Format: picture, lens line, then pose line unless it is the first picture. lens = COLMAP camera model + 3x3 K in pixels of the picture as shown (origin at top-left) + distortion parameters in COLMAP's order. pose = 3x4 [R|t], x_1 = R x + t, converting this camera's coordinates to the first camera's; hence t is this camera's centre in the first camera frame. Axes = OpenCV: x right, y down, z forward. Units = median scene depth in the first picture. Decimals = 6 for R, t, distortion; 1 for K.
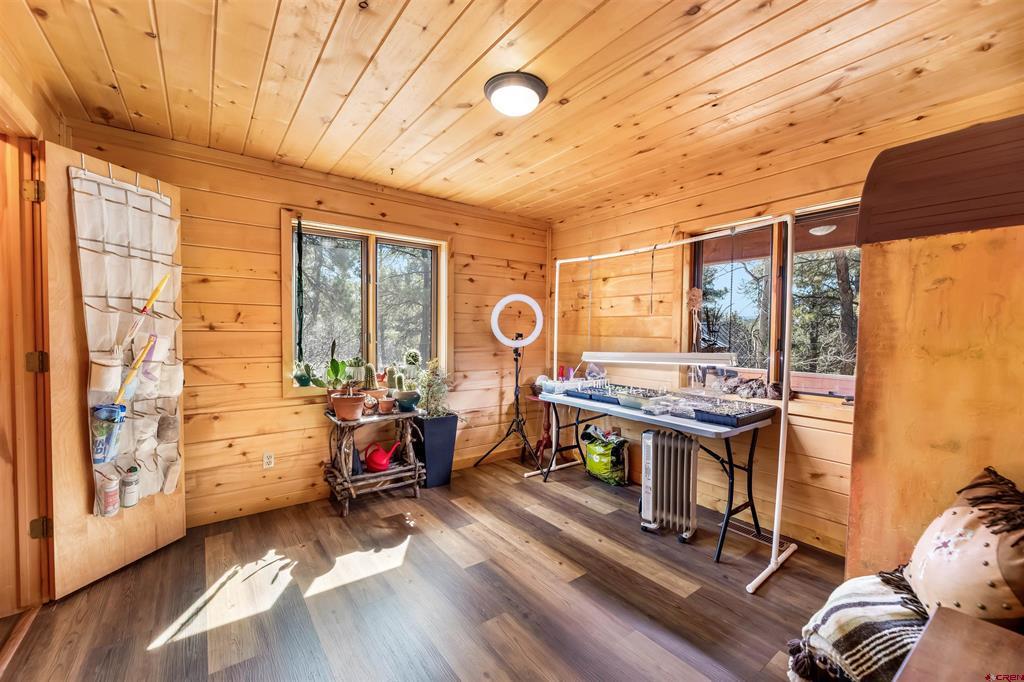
lens RADIAL K [[421.1, 0, 509.2], [0, 421.1, 342.3], [0, 0, 1]] dist [0.002716, -0.006190]
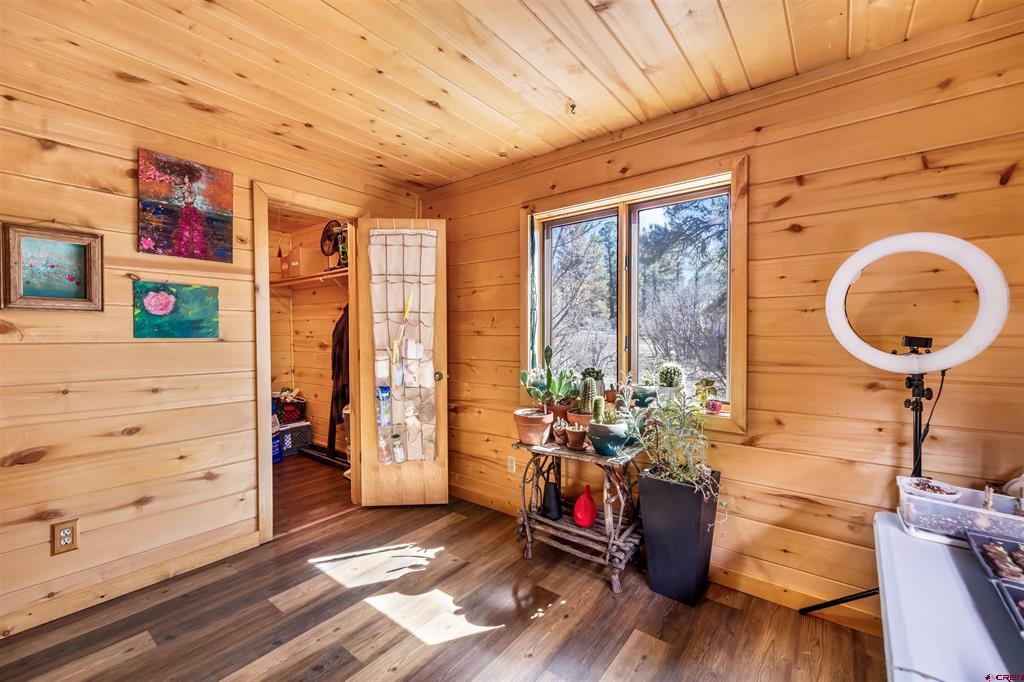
lens RADIAL K [[421.1, 0, 509.2], [0, 421.1, 342.3], [0, 0, 1]] dist [0.002716, -0.006190]
pose [[0.260571, 0.009880, -0.965404, 0.408339], [-0.019043, 0.999806, 0.005092, -0.015271], [0.965267, 0.017057, 0.260709, 0.762700]]
